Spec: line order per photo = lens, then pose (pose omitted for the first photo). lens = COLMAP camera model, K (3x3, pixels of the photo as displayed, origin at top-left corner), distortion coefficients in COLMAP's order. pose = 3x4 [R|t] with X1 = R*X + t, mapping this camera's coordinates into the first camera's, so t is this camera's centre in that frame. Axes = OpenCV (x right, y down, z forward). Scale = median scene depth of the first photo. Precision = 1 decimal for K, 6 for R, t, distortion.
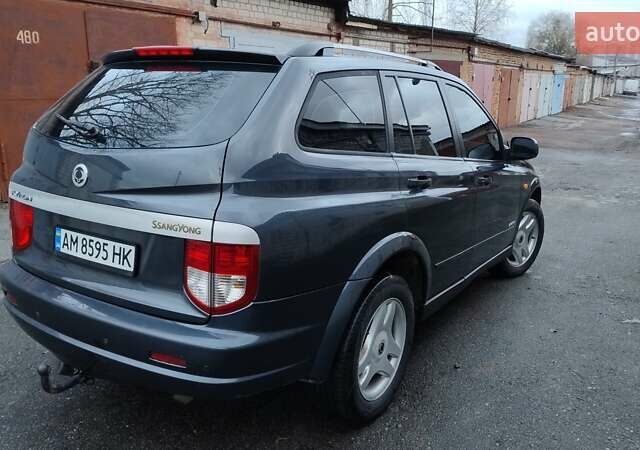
lens RADIAL K [[569.5, 0, 308.1], [0, 569.5, 224.9], [0, 0, 1]] dist [0.092186, -0.132404]
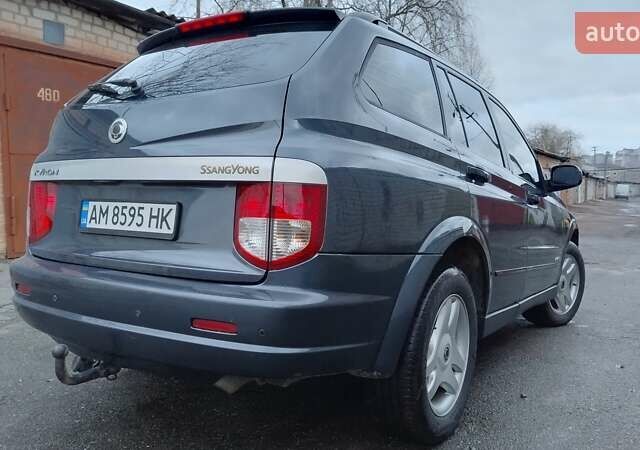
lens RADIAL K [[569.5, 0, 308.1], [0, 569.5, 224.9], [0, 0, 1]] dist [0.092186, -0.132404]
pose [[0.999987, 0.004018, 0.003192, -0.088503], [-0.003386, 0.984037, -0.177932, 0.188908], [-0.003856, 0.177919, 0.984038, 0.124566]]
